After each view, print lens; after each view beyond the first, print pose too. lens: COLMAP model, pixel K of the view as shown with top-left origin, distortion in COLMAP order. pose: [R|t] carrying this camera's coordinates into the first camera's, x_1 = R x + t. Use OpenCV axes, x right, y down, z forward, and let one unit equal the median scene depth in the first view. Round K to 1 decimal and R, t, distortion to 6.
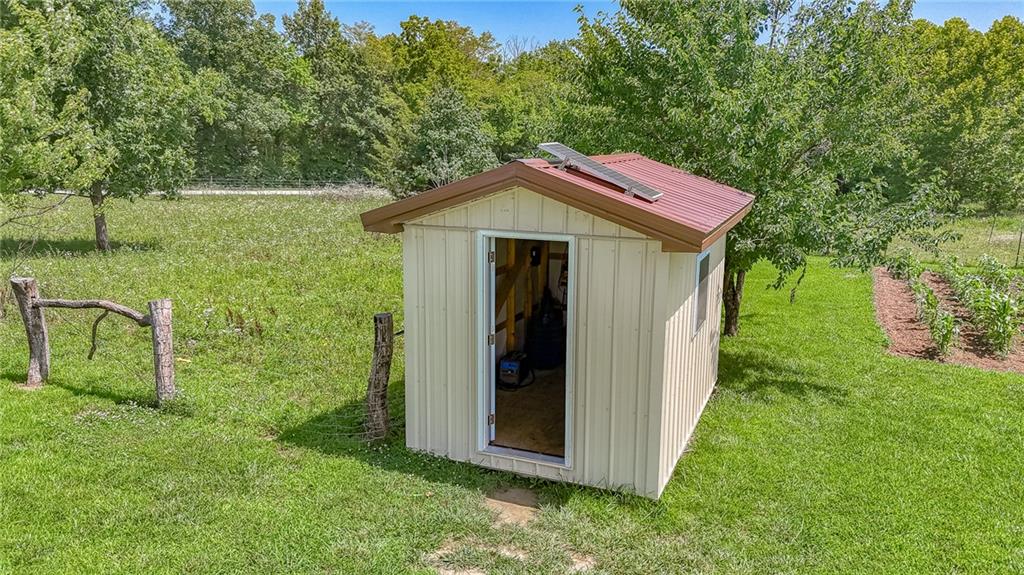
lens RADIAL K [[760.4, 0, 508.8], [0, 760.4, 290.6], [0, 0, 1]] dist [0.035371, -0.029224]
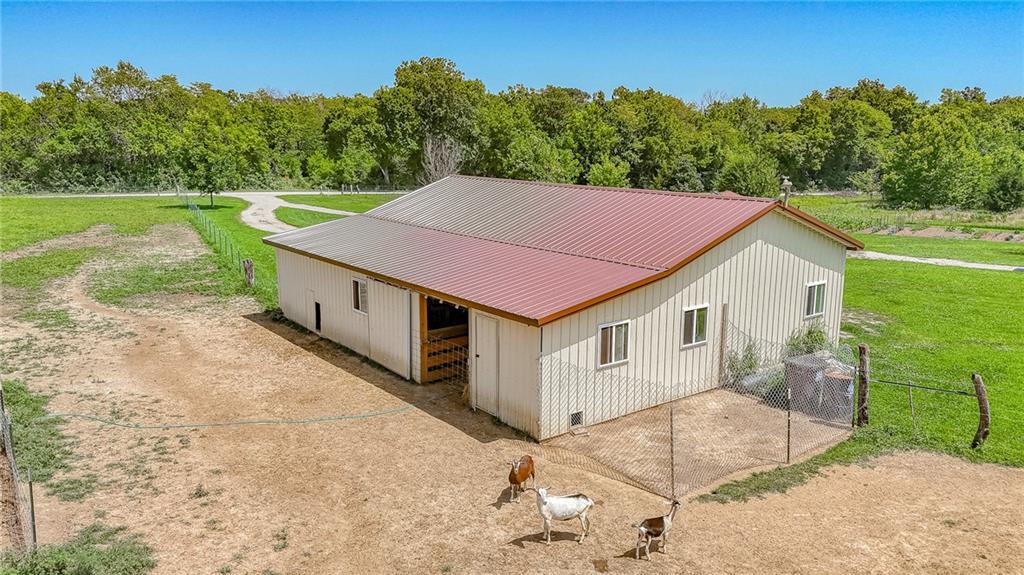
lens RADIAL K [[760.4, 0, 512.4], [0, 760.4, 282.7], [0, 0, 1]] dist [0.035371, -0.029224]
pose [[0.972995, 0.040329, -0.227275, -0.019972], [-0.043250, 0.999033, -0.007888, 0.112999], [0.226738, 0.017505, 0.973799, -0.883022]]
